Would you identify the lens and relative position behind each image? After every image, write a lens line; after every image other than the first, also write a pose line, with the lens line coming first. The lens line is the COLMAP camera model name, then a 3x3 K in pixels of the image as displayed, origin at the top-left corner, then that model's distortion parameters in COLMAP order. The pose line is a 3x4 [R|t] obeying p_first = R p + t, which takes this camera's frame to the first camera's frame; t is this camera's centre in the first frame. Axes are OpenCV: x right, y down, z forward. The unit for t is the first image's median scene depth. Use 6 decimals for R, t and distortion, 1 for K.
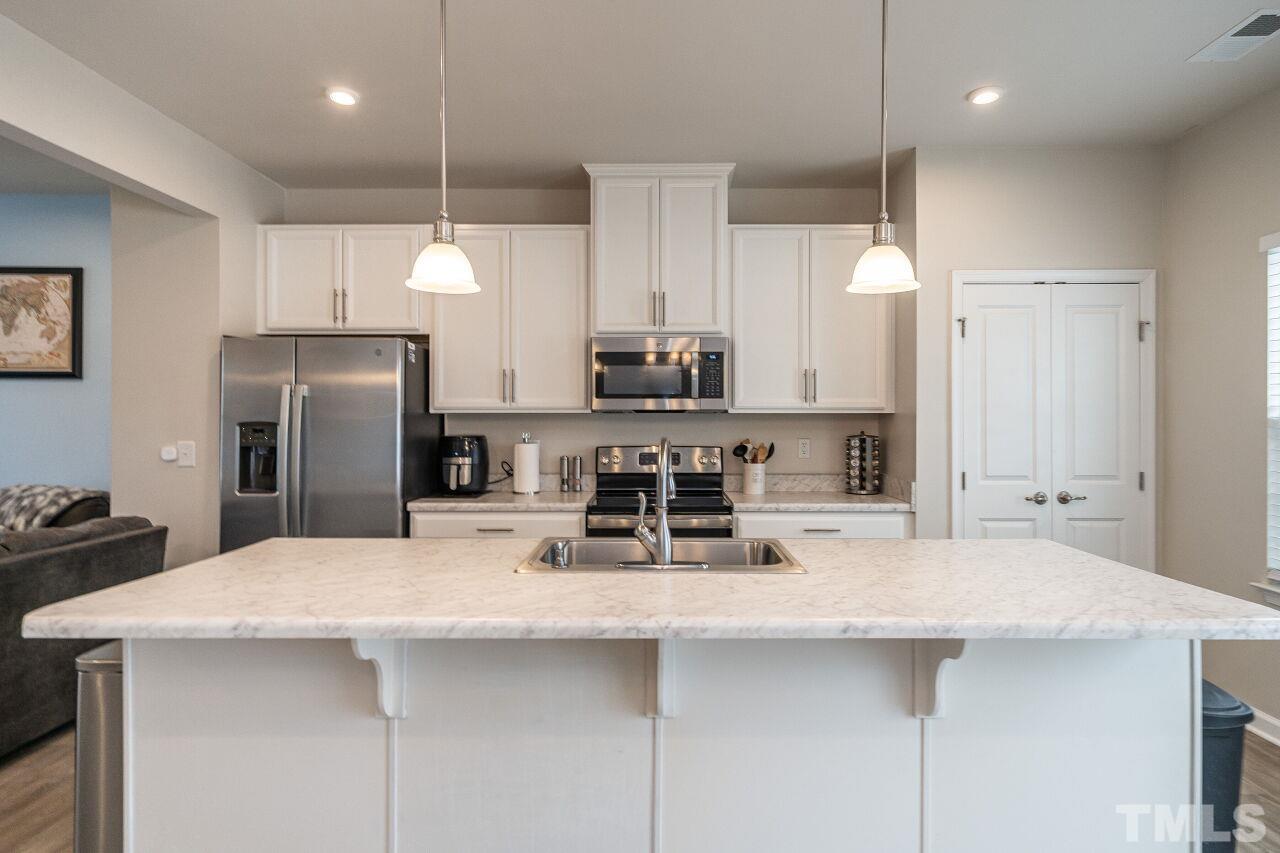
lens RADIAL K [[698.5, 0, 653.7], [0, 698.5, 421.4], [0, 0, 1]] dist [0.007117, 0.001421]
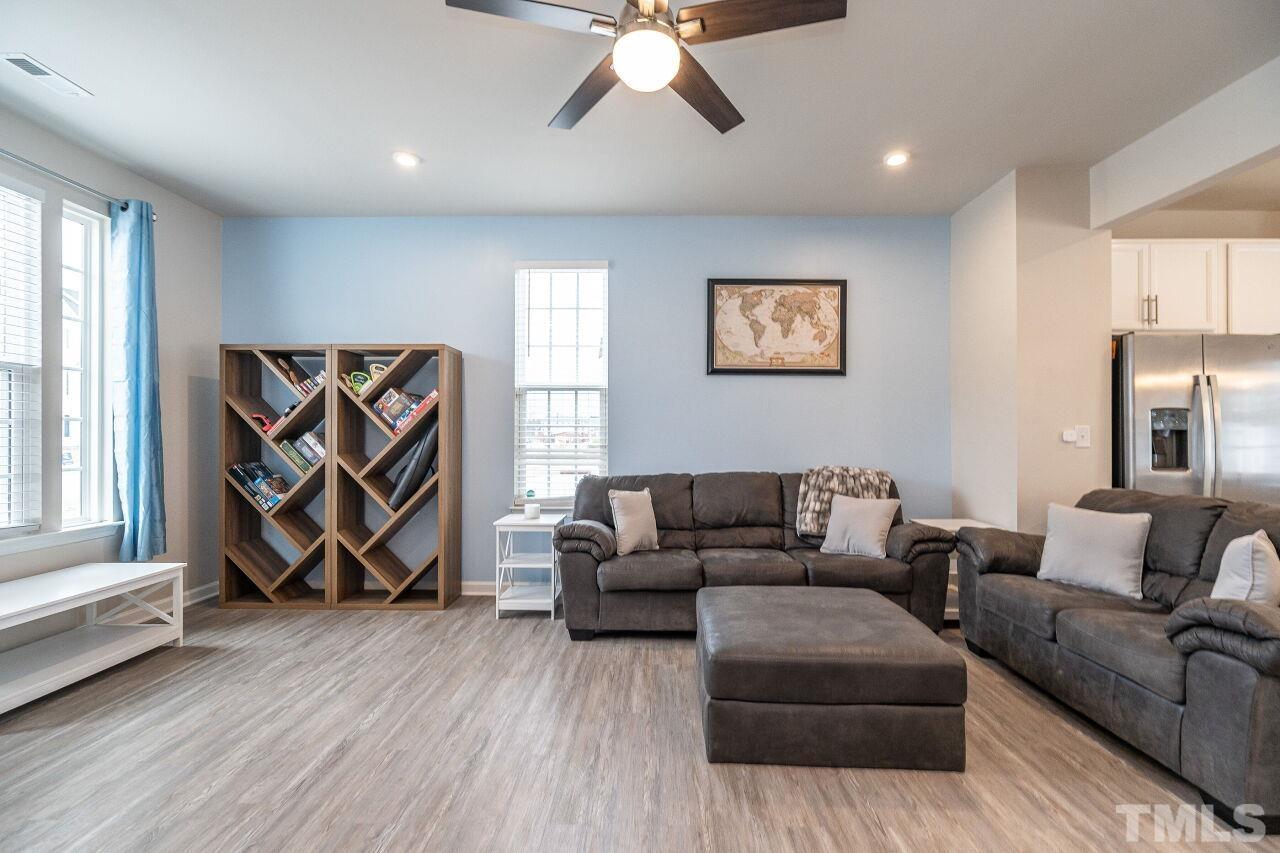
lens RADIAL K [[573.9, 0, 643.9], [0, 573.9, 433.4], [0, 0, 1]] dist [-0.003240, 0.000146]
pose [[0.999988, 0.002312, -0.004322, -1.277223], [-0.002331, 0.999988, -0.004332, 0.043599], [0.004312, 0.004342, 0.999981, 0.062741]]
